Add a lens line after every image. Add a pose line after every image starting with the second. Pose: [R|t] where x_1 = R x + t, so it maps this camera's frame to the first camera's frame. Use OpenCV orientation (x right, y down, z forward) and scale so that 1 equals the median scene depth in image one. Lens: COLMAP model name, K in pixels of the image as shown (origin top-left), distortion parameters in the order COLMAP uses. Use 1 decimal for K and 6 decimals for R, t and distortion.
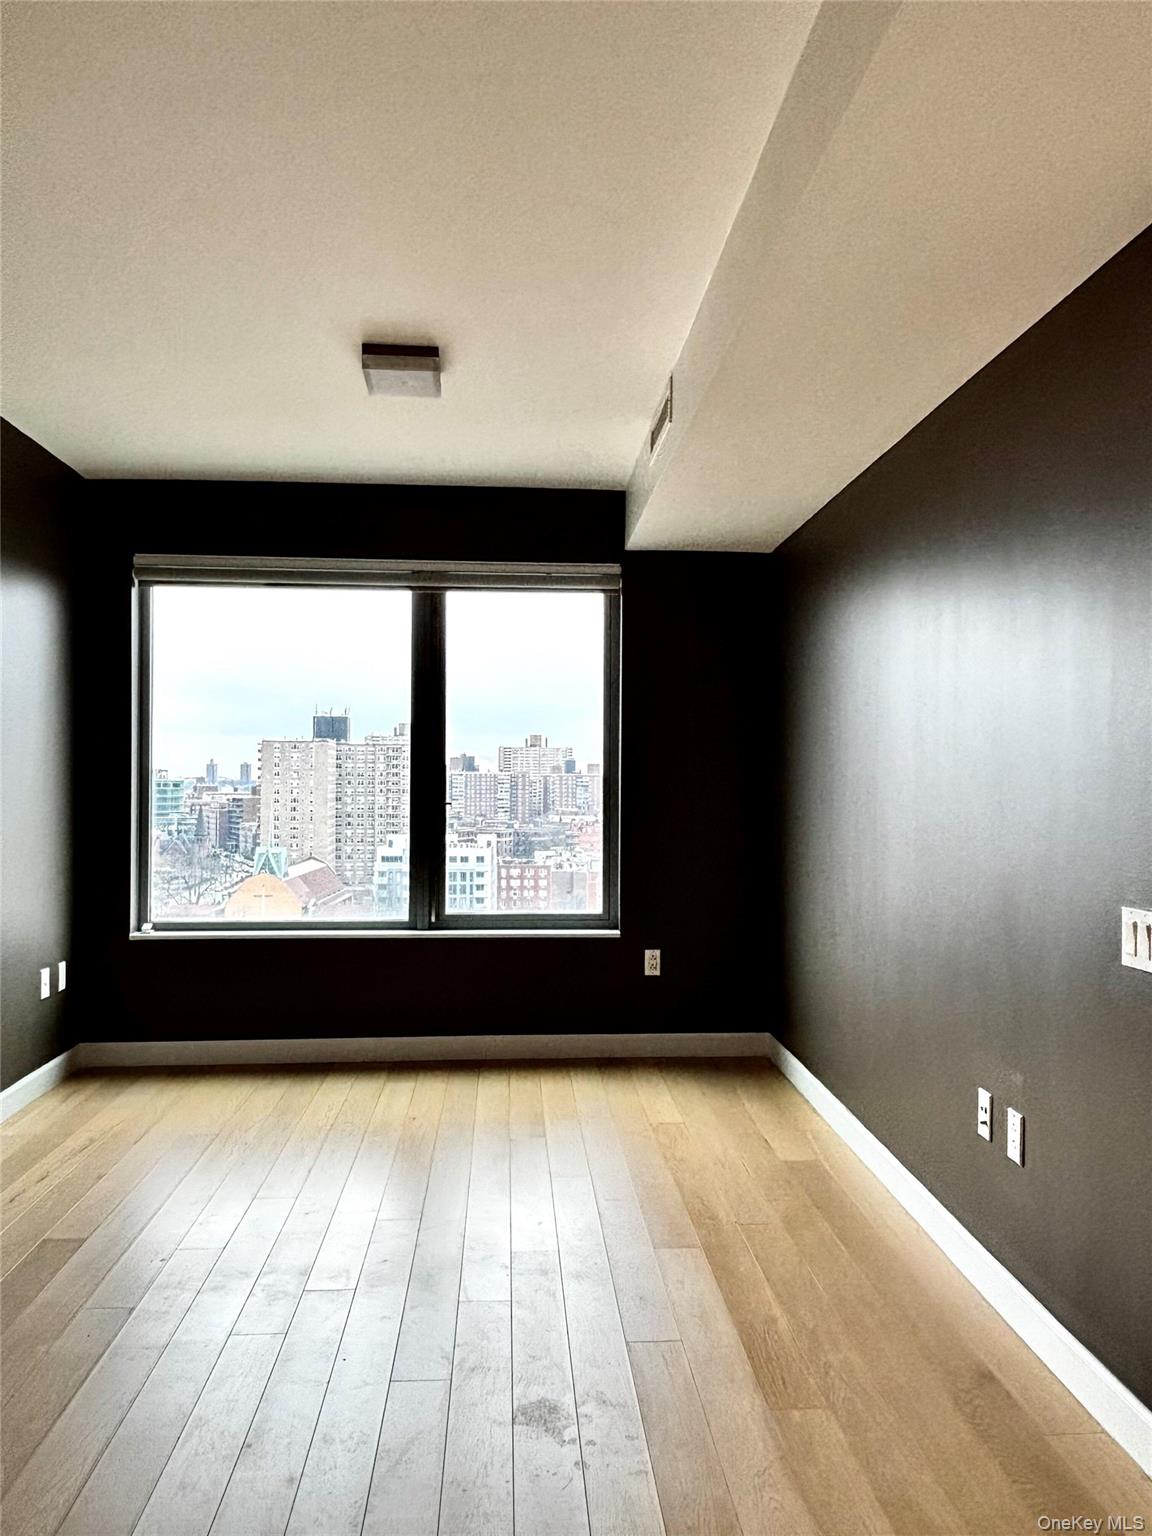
lens RADIAL K [[1143.7, 0, 580.3], [0, 1143.7, 774.0], [0, 0, 1]] dist [0.125658, -0.000767]
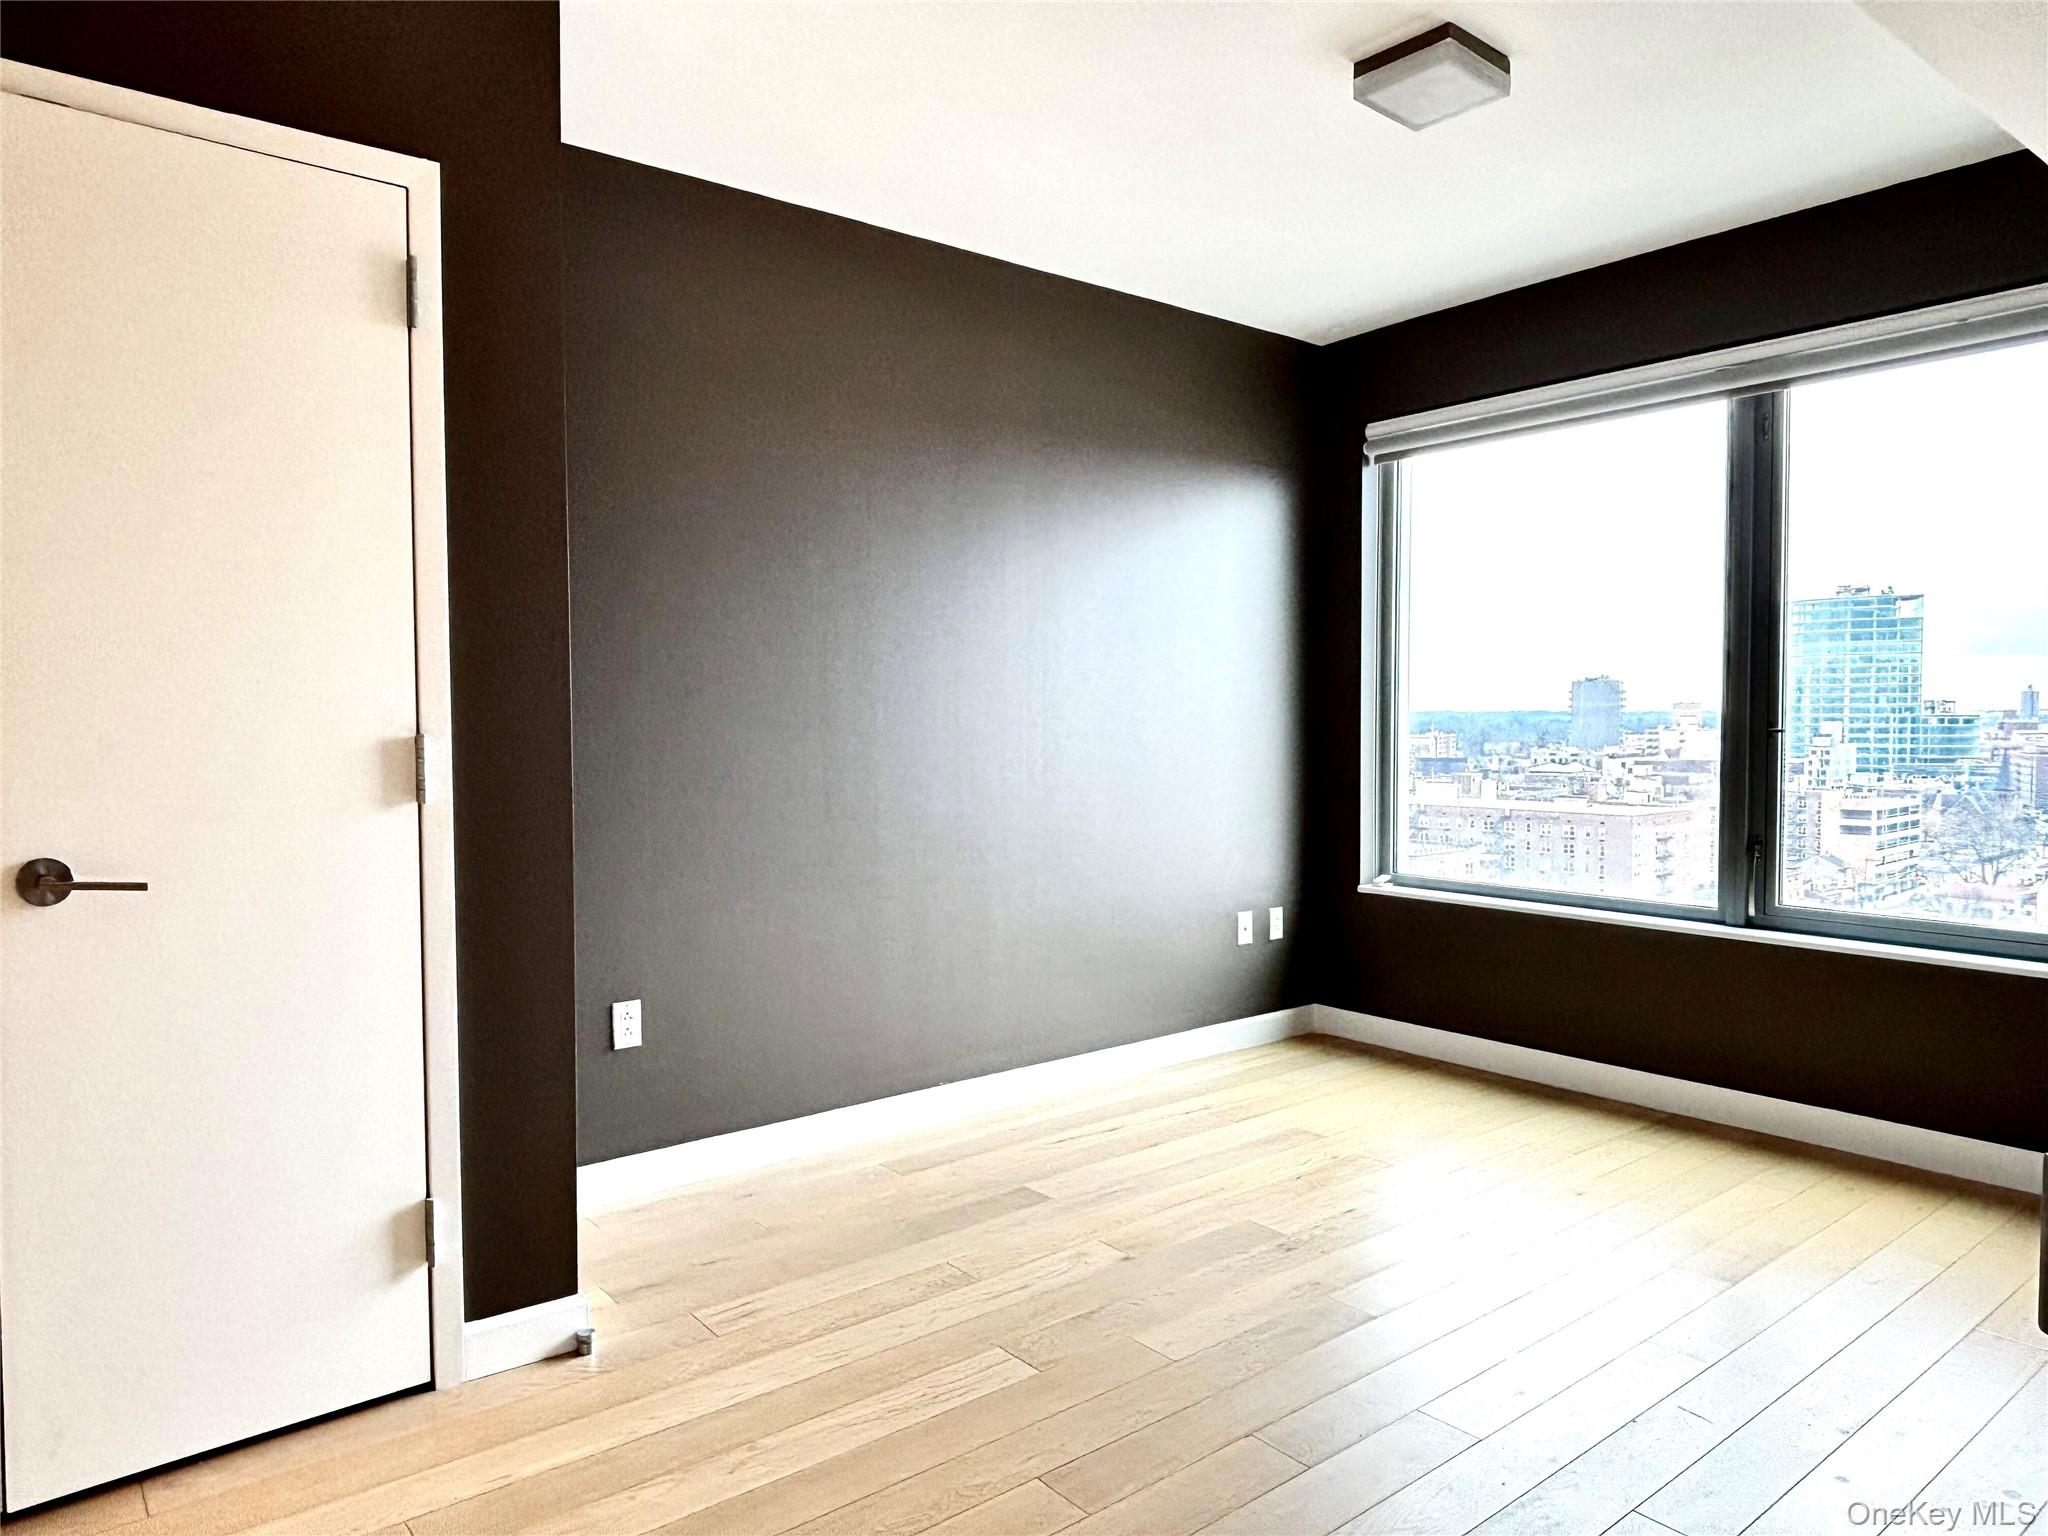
lens RADIAL K [[1349.9, 0, 1027.0], [0, 1349.9, 758.9], [0, 0, 1]] dist [0.027751, -0.026860]
pose [[0.582386, 0.016484, -0.812745, 0.245188], [0.012612, 0.999491, 0.029309, 0.014904], [0.812814, -0.027320, 0.581882, 0.236462]]
